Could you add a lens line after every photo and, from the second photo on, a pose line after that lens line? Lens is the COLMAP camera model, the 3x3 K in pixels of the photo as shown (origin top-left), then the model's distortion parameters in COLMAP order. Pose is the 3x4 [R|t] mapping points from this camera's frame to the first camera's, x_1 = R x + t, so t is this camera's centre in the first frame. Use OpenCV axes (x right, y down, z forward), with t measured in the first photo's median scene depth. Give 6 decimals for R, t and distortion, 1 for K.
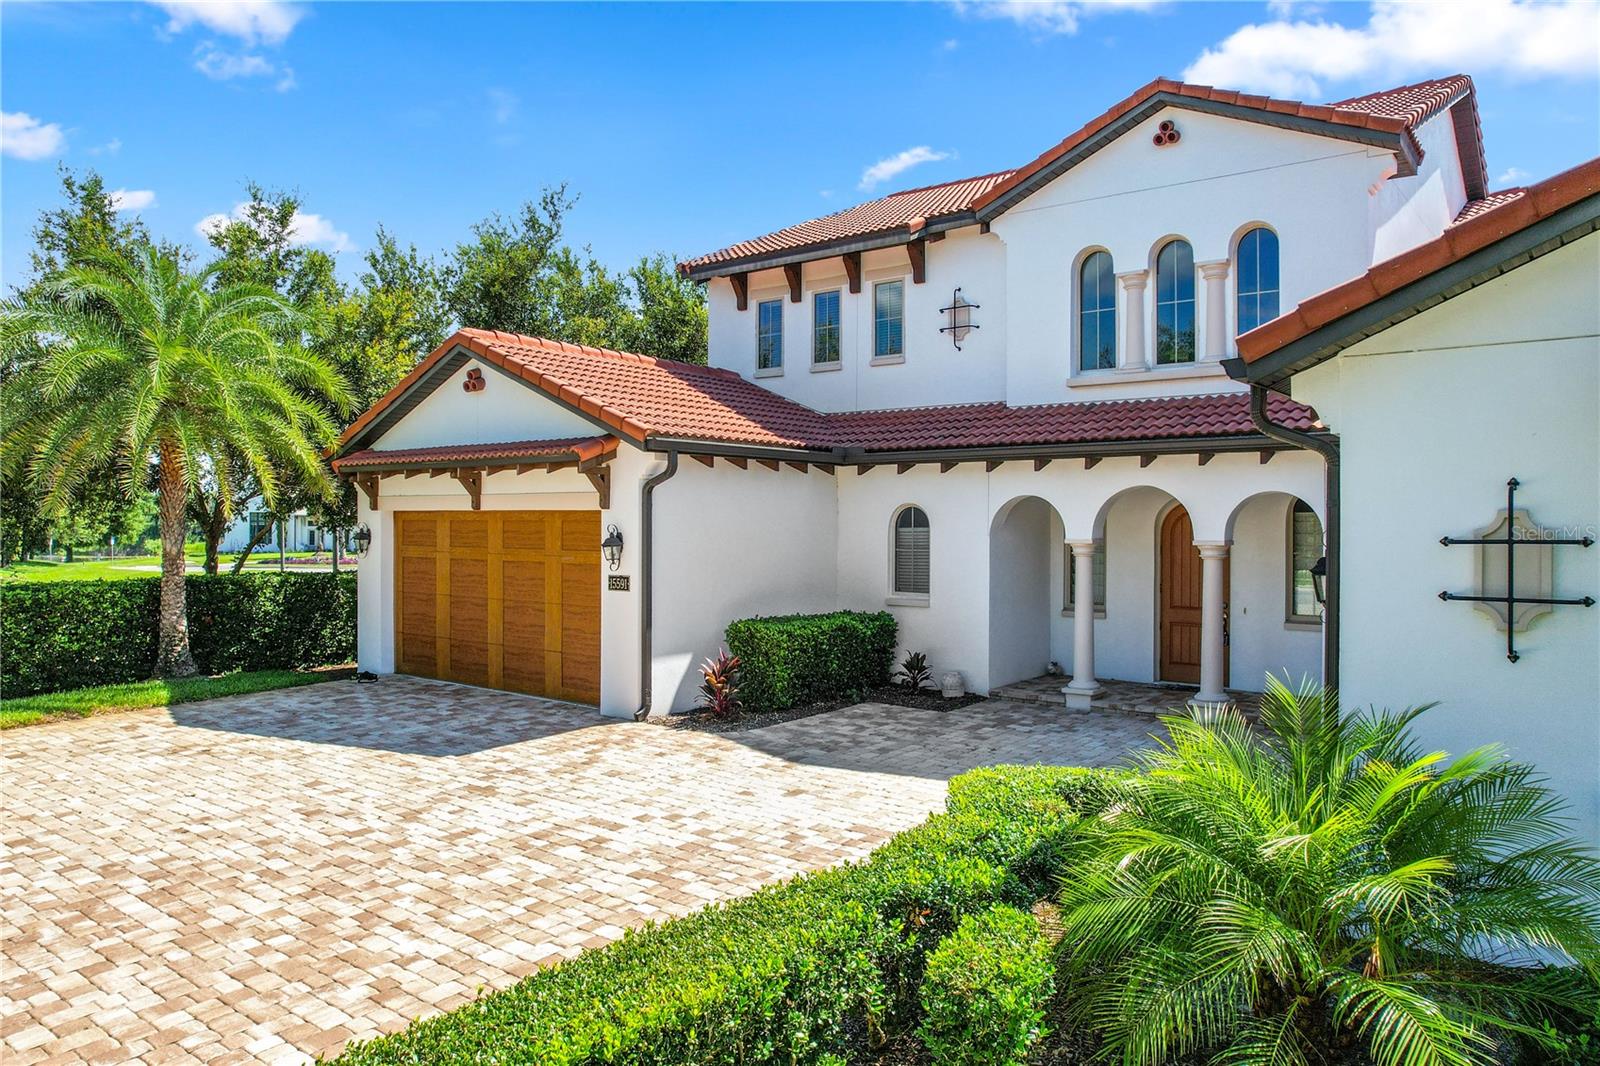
lens RADIAL K [[1068.5, 0, 801.5], [0, 1068.5, 515.6], [0, 0, 1]] dist [-0.058132, -0.000261]
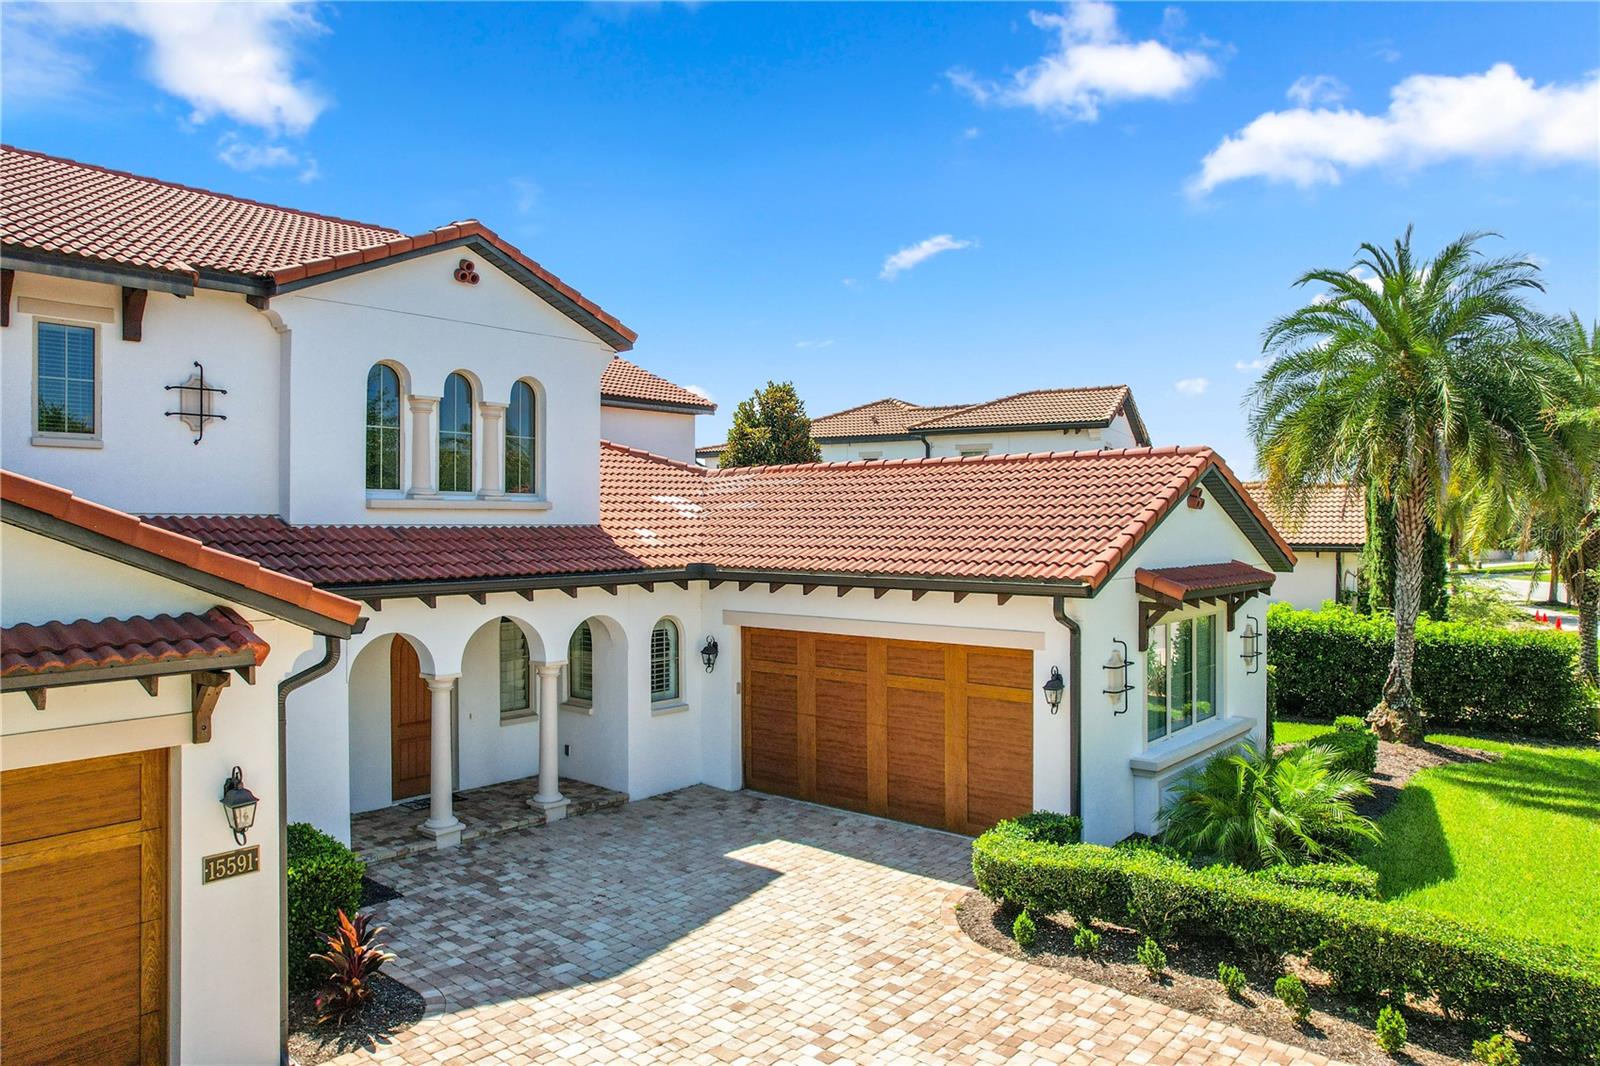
lens RADIAL K [[1039.4, 0, 800.0], [0, 1039.4, 533.0], [0, 0, 1]] dist [-0.048220, 0.000427]
pose [[0.056924, -0.007554, 0.998350, -0.700110], [-0.004730, 0.999958, 0.007836, -0.122451], [-0.998367, -0.005168, 0.056886, 0.652816]]
